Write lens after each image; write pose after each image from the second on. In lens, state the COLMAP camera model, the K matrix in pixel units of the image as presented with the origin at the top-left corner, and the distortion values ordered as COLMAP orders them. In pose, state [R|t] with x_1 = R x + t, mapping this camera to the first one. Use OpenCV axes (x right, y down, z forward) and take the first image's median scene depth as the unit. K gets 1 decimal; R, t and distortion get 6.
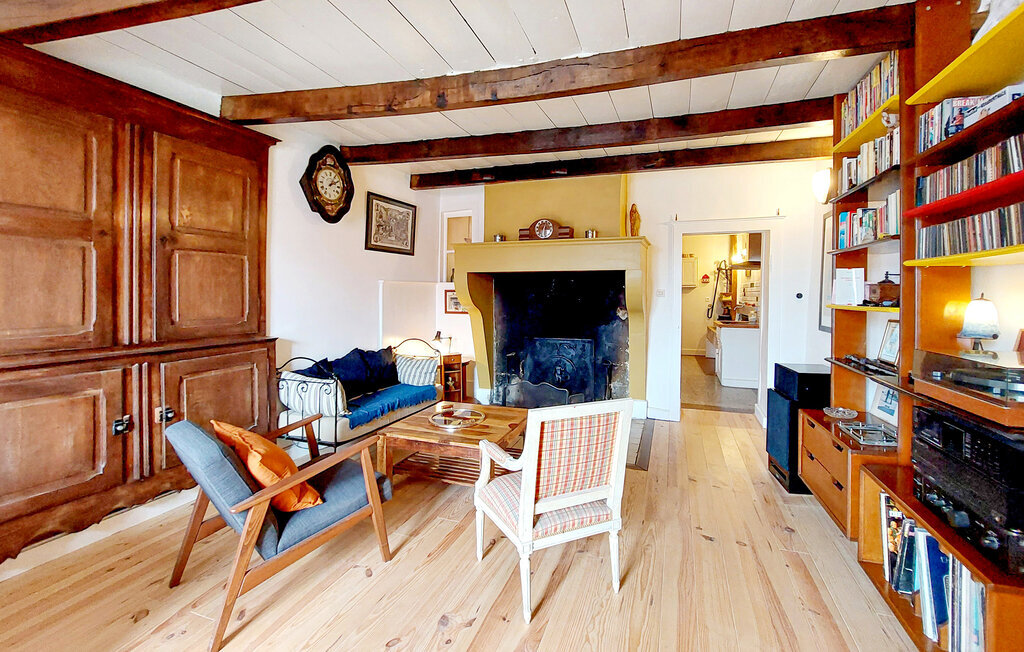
lens RADIAL K [[423.2, 0, 534.1], [0, 423.2, 297.1], [0, 0, 1]] dist [-0.000960, -0.000075]
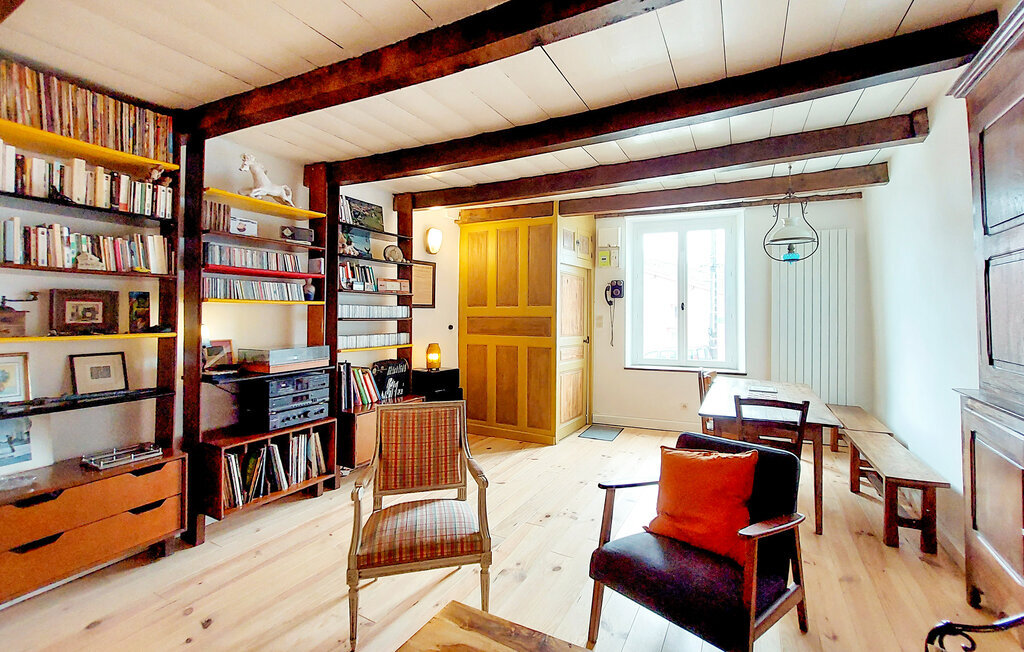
lens RADIAL K [[432.1, 0, 510.9], [0, 432.1, 305.4], [0, 0, 1]] dist [-0.002342, -0.000342]
pose [[-0.984436, 0.004969, 0.175672, -0.201251], [0.002276, 0.999877, -0.015526, -0.017536], [-0.175728, -0.014885, -0.984326, 1.121991]]
